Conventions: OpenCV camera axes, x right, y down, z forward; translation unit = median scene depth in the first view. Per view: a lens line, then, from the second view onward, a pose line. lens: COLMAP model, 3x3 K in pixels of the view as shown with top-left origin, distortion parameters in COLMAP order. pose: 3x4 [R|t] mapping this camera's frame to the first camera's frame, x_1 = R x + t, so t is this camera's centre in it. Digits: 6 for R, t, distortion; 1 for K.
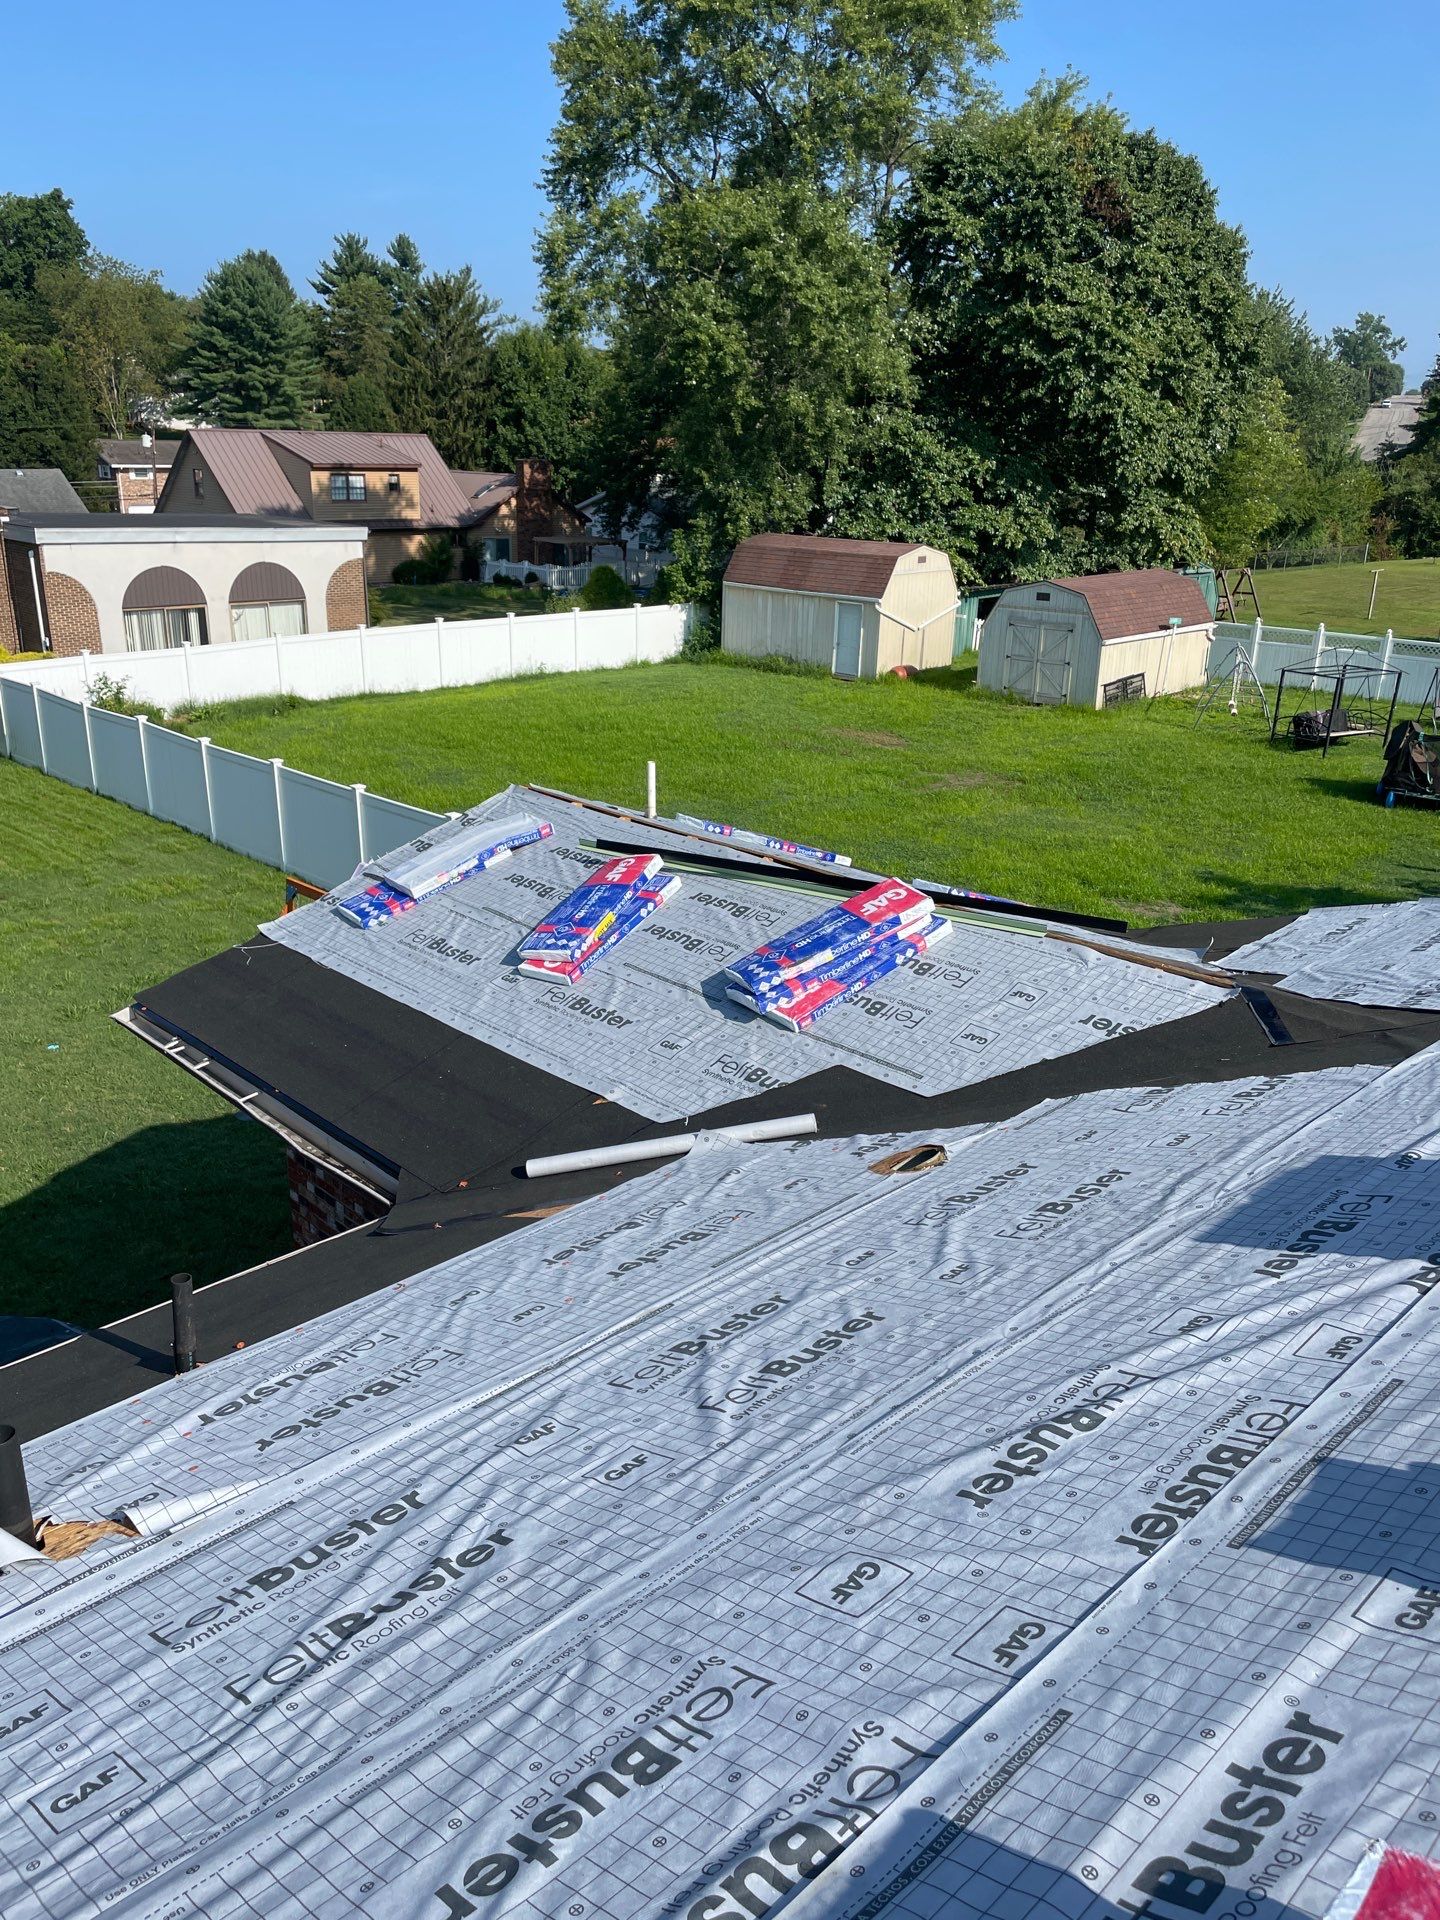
lens RADIAL K [[1444.2, 0, 714.4], [0, 1444.2, 981.6], [0, 0, 1]] dist [0.082604, -0.118064]
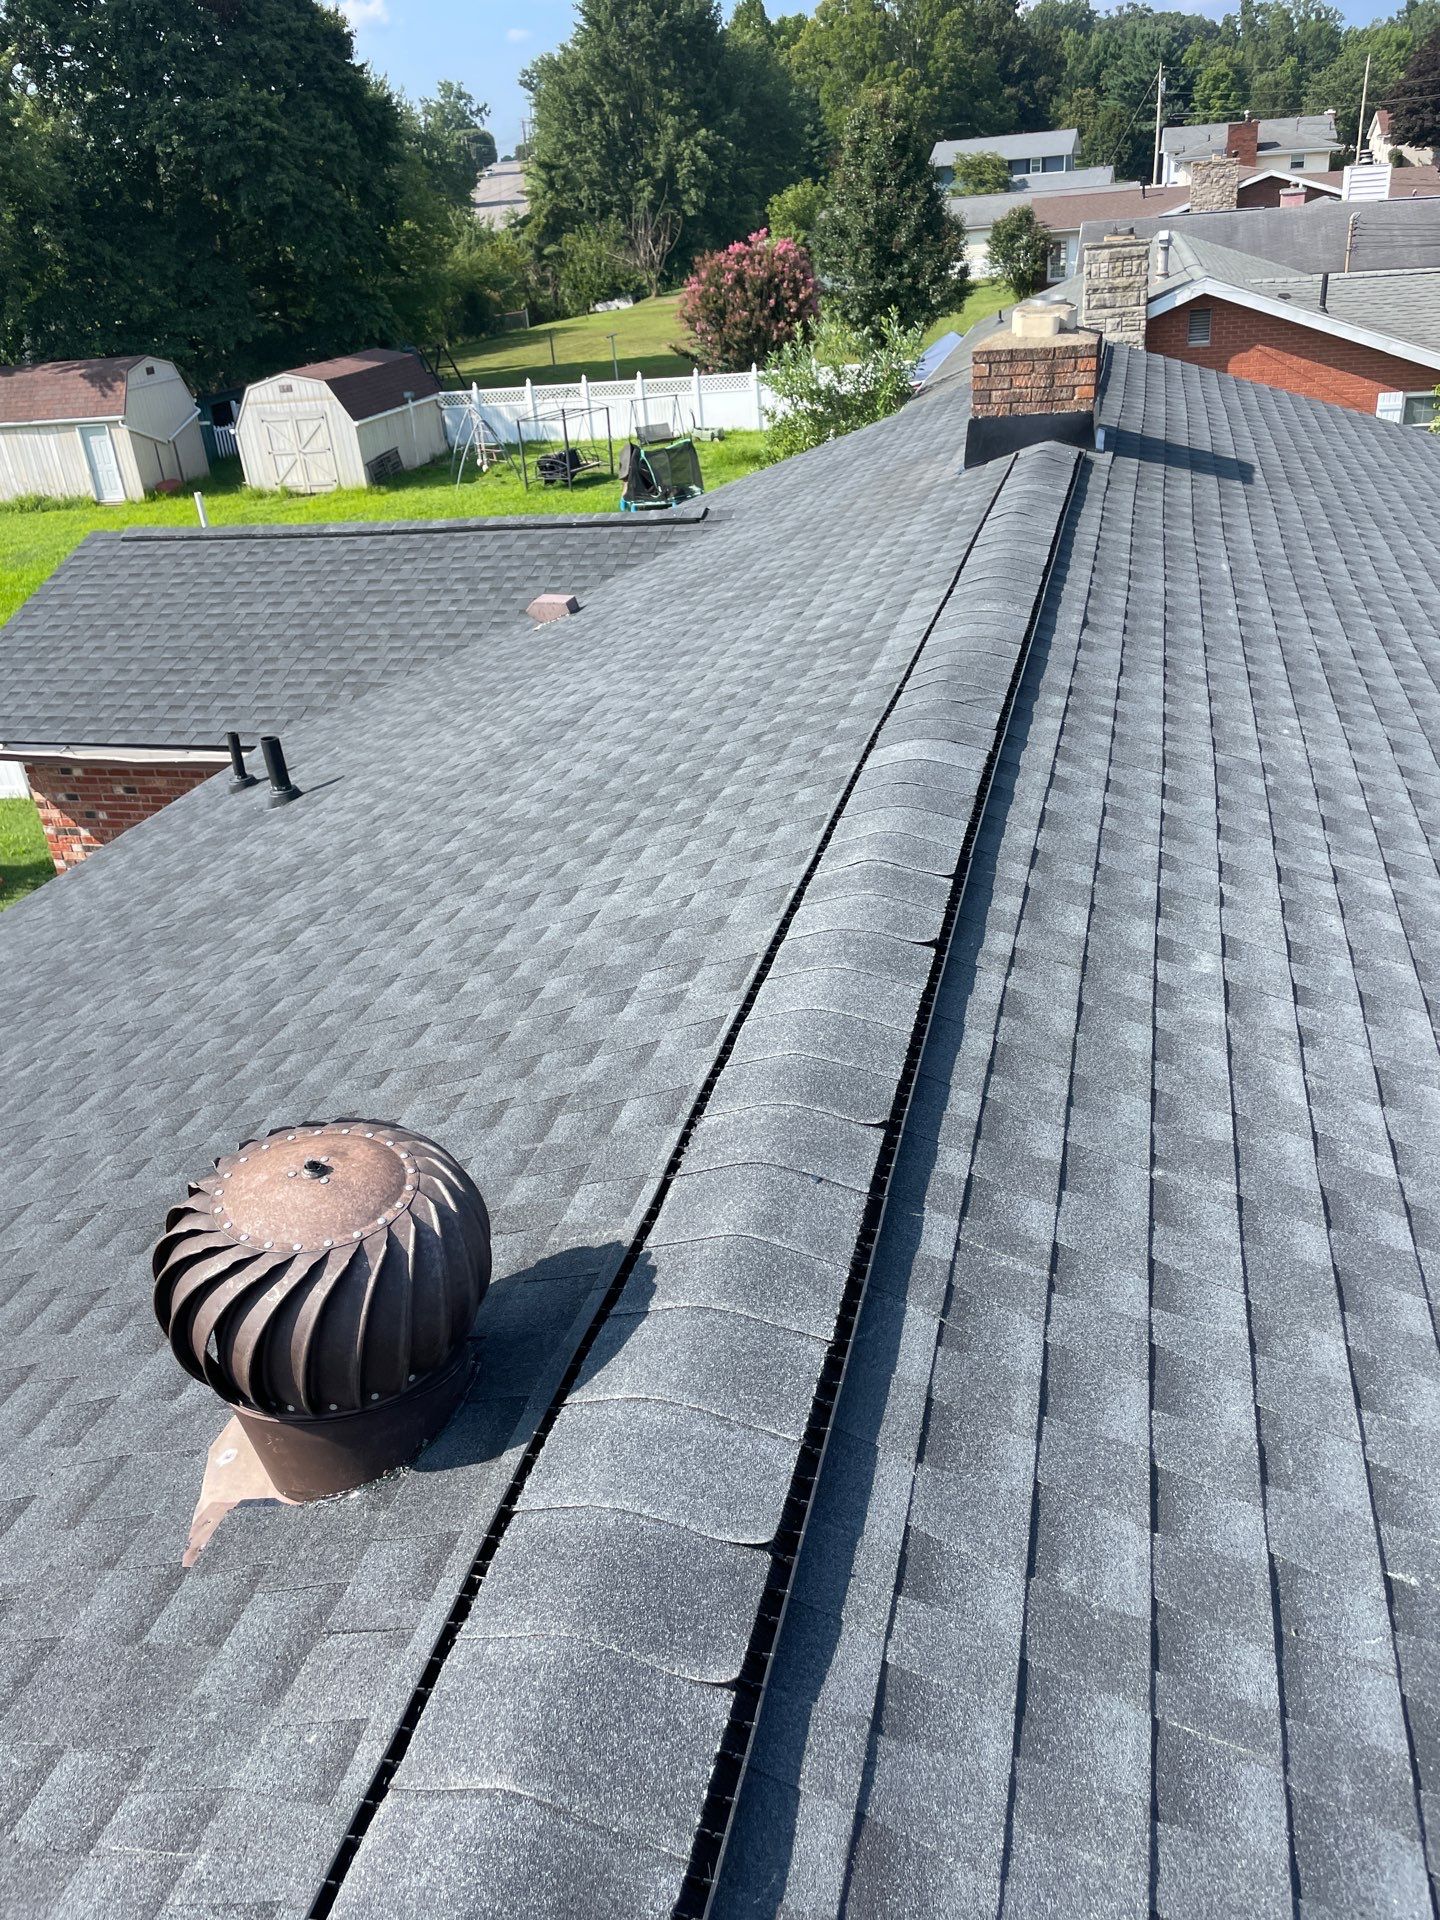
lens RADIAL K [[1444.2, 0, 704.4], [0, 1444.2, 973.4], [0, 0, 1]] dist [0.082604, -0.118064]
pose [[0.857450, -0.316829, 0.405461, -0.059994], [0.269505, 0.947759, 0.170646, 0.029221], [-0.438345, -0.037047, 0.898043, -0.075294]]
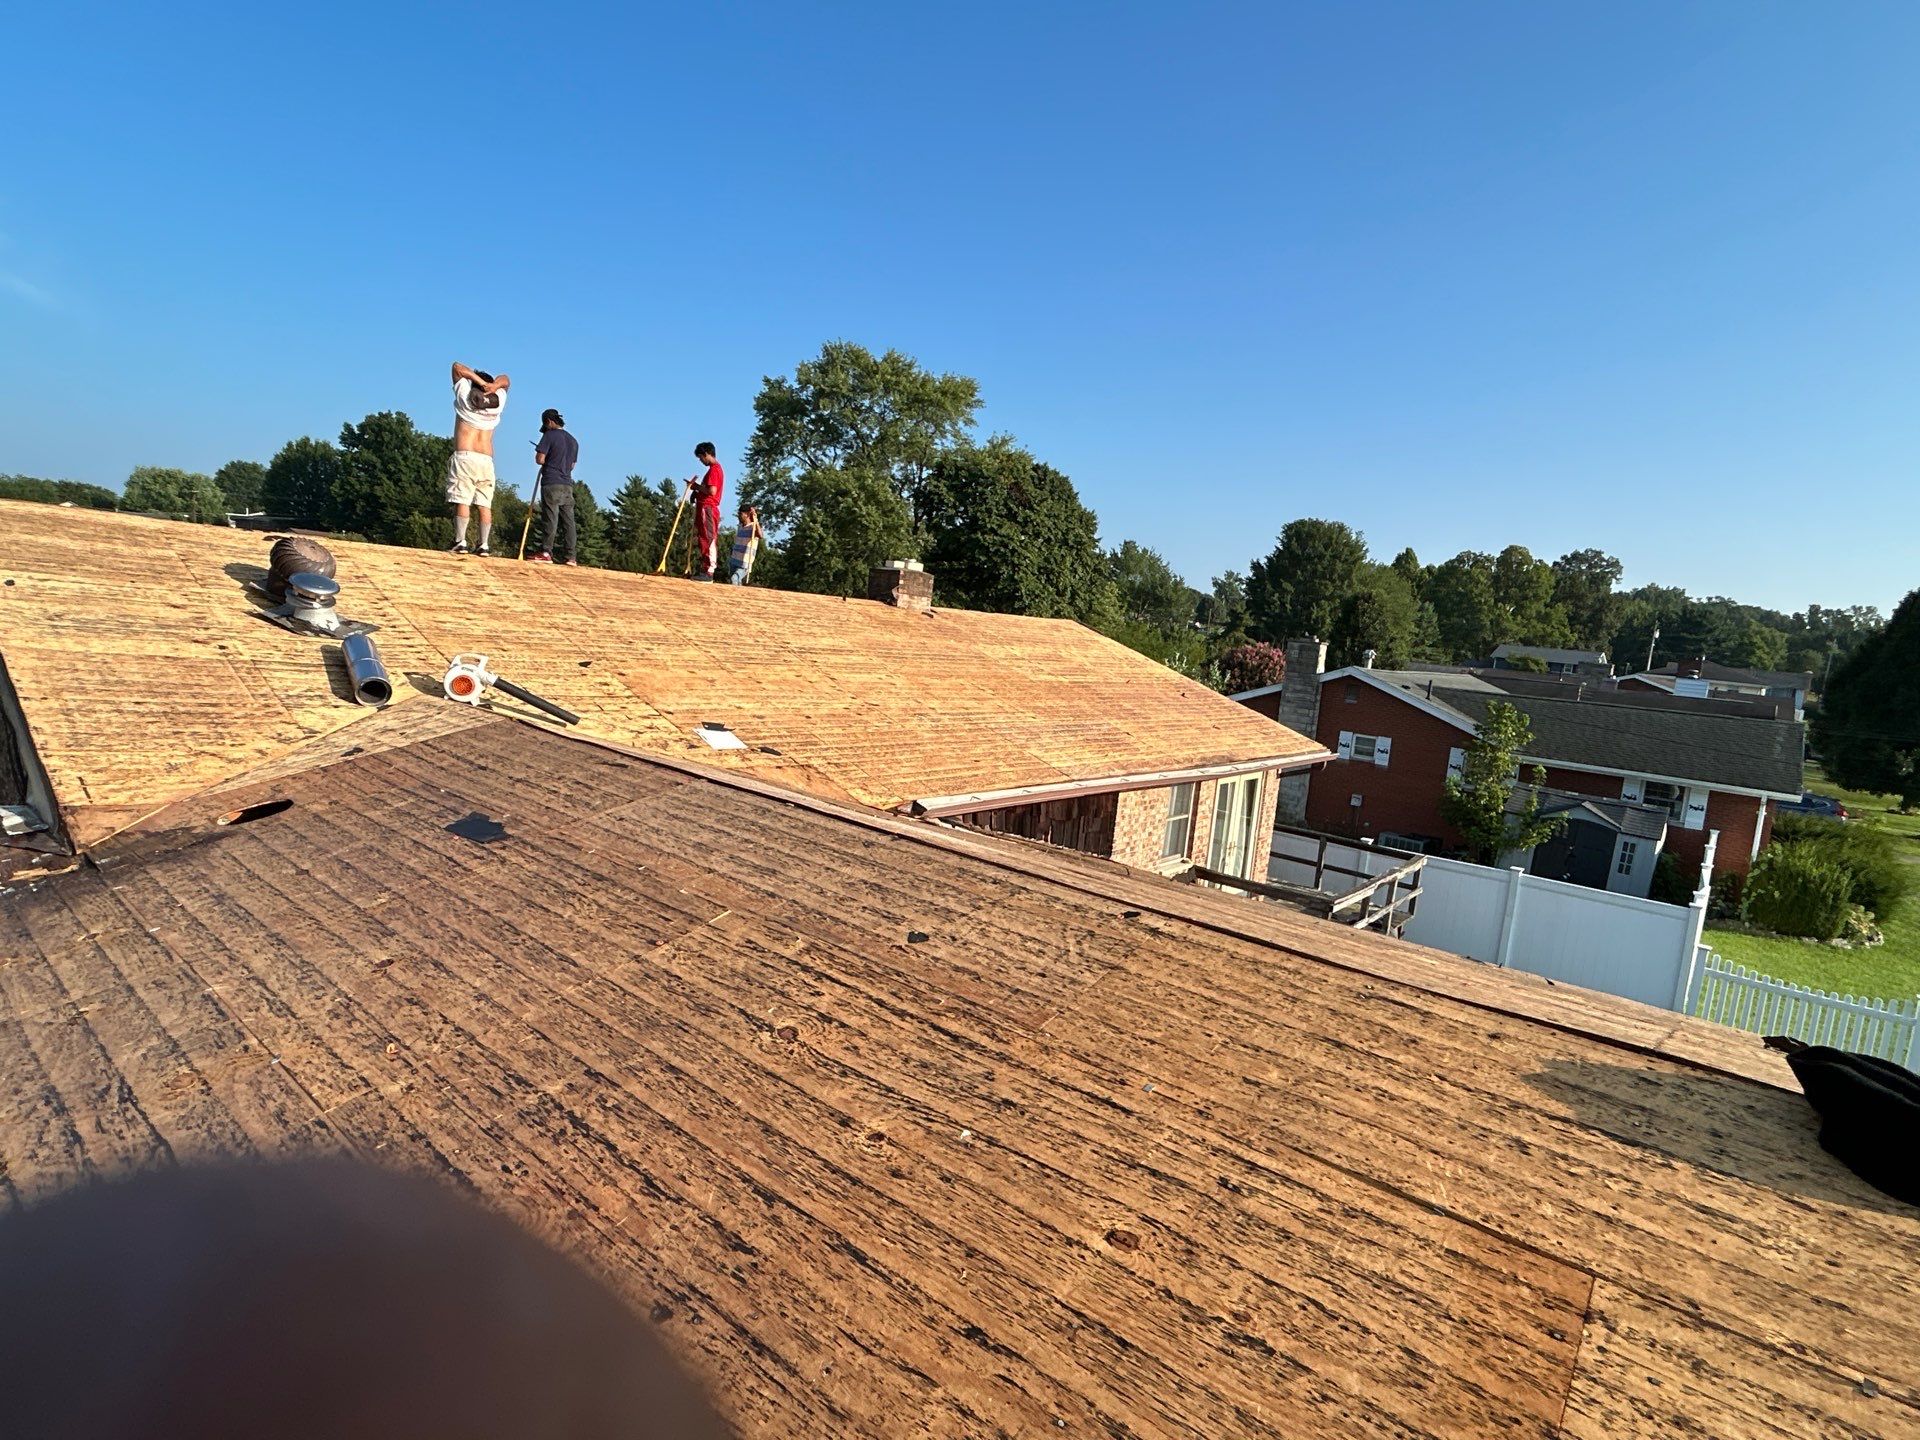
lens RADIAL K [[970.5, 0, 951.7], [0, 970.5, 718.8], [0, 0, 1]] dist [-0.017955, 0.001315]
pose [[0.992119, 0.064332, 0.107524, 0.043432], [-0.035749, 0.967796, -0.249184, 0.111176], [-0.120092, 0.243376, 0.962469, -0.207897]]
